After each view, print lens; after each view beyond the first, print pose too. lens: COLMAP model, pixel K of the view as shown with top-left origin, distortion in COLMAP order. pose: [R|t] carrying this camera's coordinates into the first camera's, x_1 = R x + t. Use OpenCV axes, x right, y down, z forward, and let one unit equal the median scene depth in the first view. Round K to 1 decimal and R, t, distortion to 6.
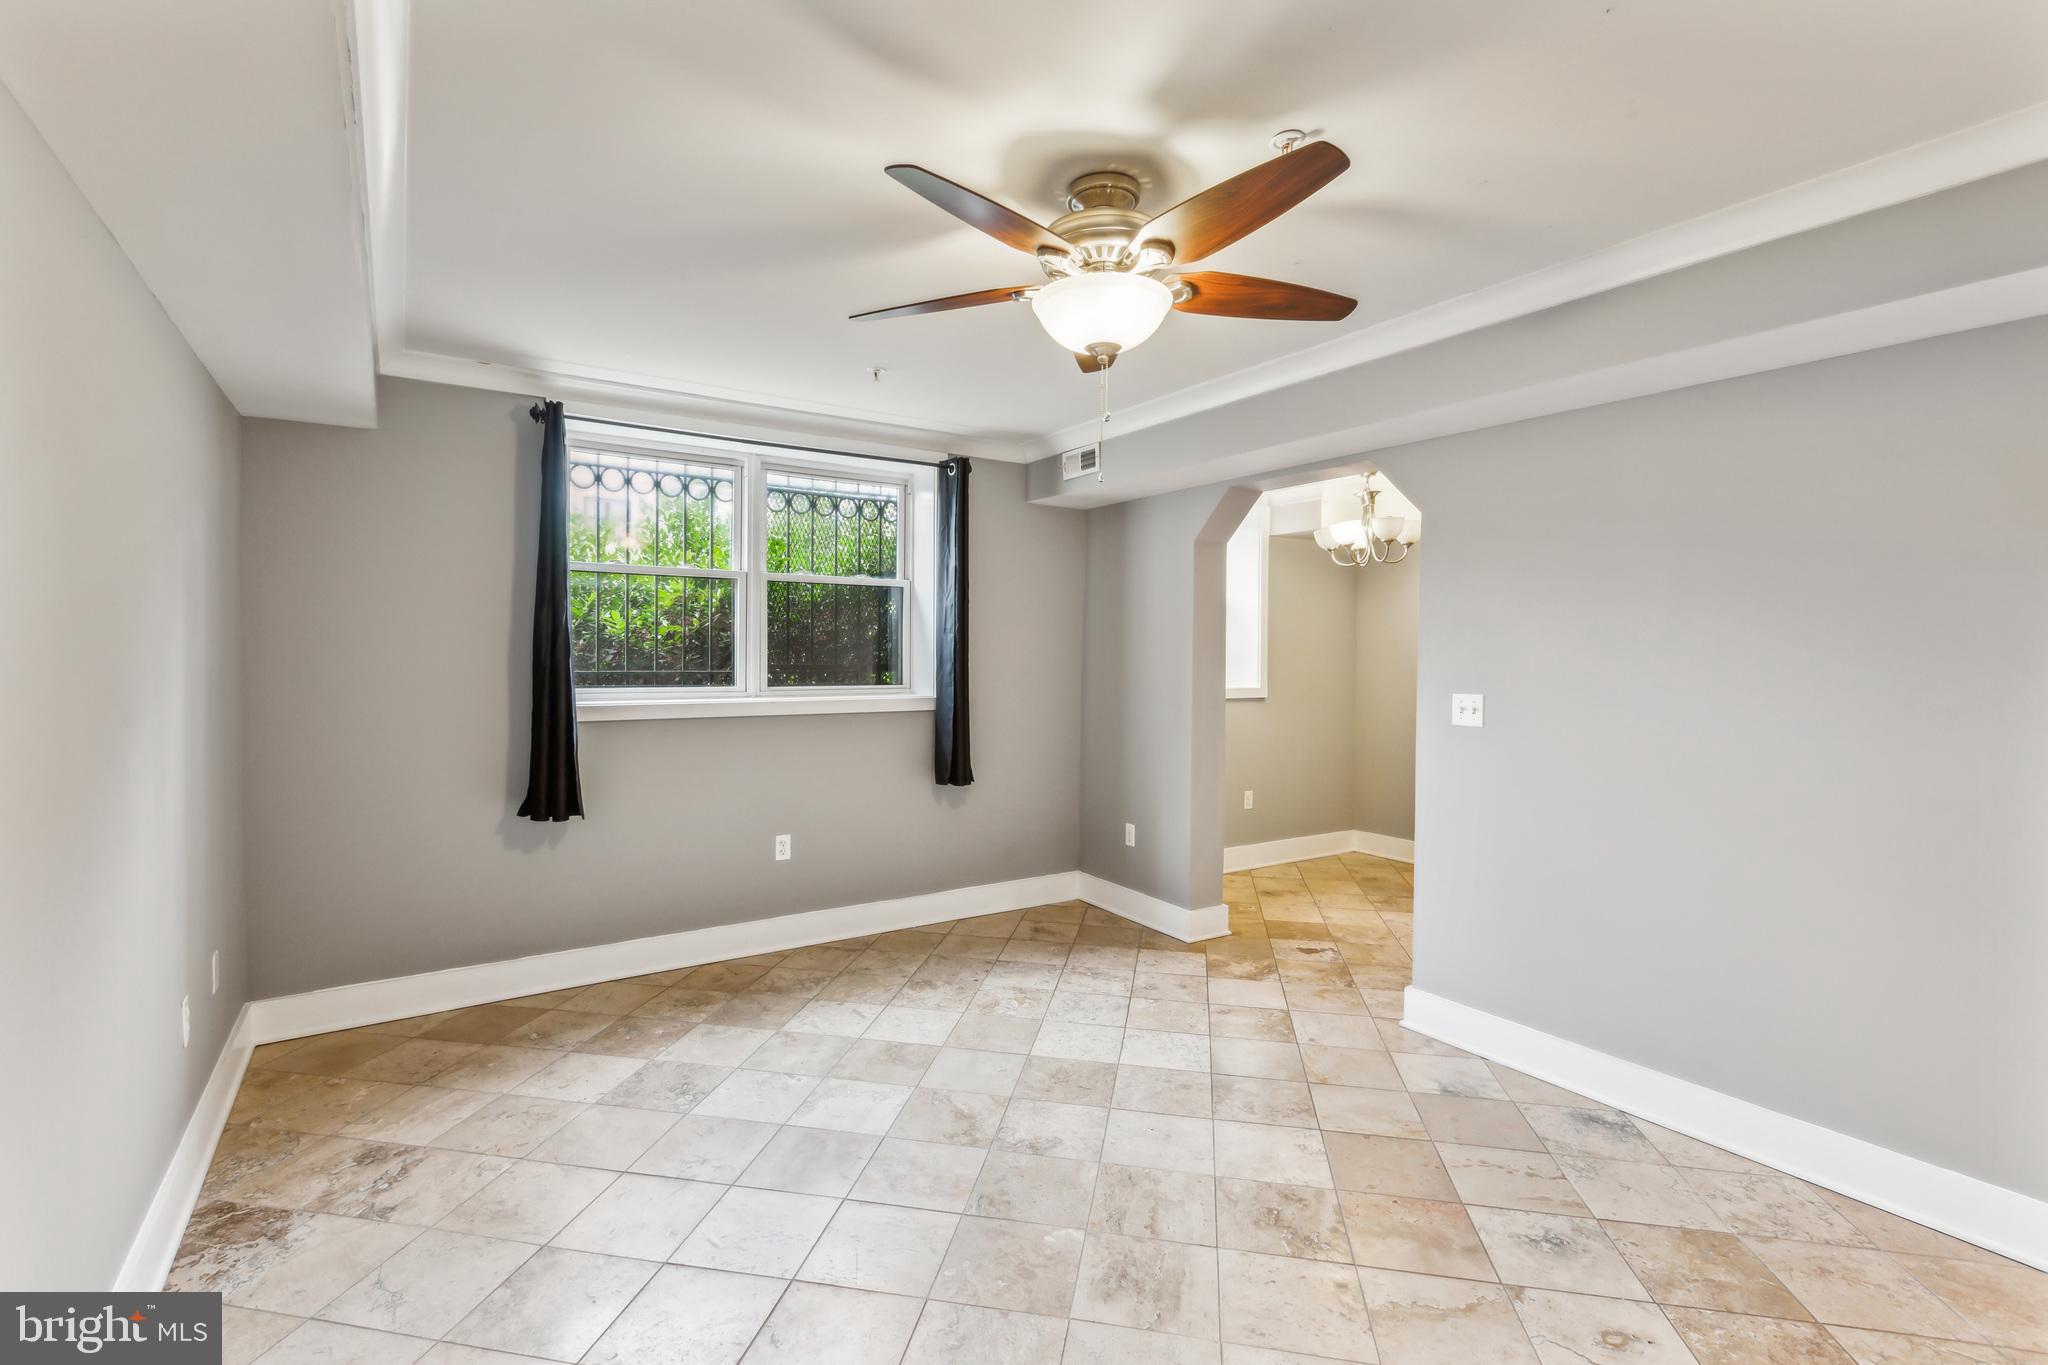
lens RADIAL K [[934.5, 0, 1026.1], [0, 934.5, 674.6], [0, 0, 1]] dist [0.000907, 0.002052]
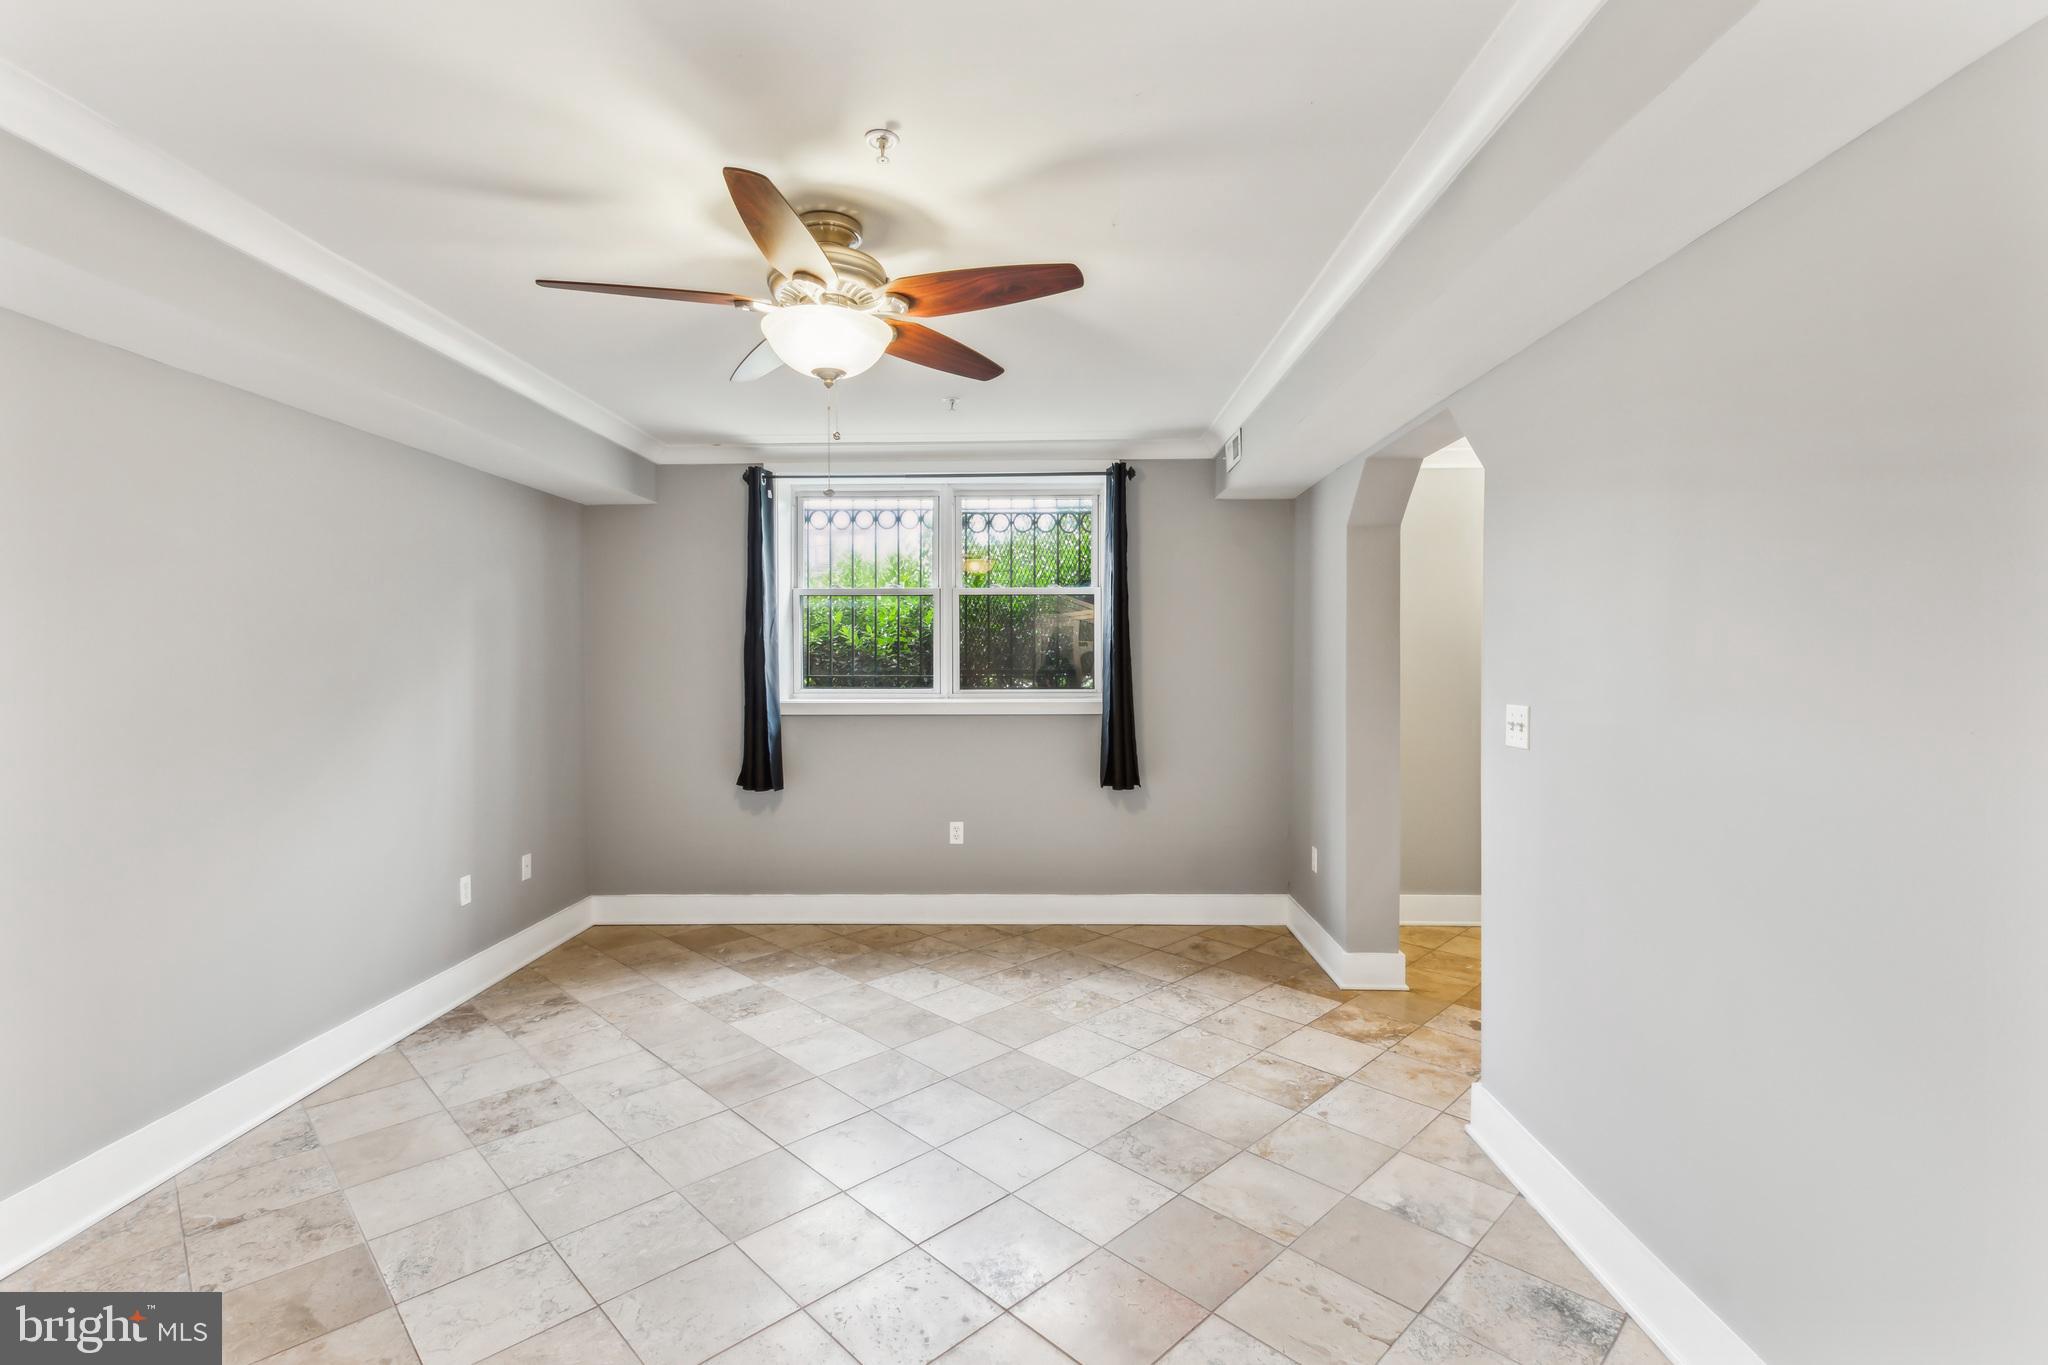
lens RADIAL K [[934.5, 0, 1019.7], [0, 934.5, 680.3], [0, 0, 1]] dist [0.000907, 0.002052]
pose [[0.822085, 0.003592, -0.569353, 0.485649], [-0.006006, 0.999979, -0.002363, 0.004978], [0.569333, 0.005363, 0.822090, 0.133130]]
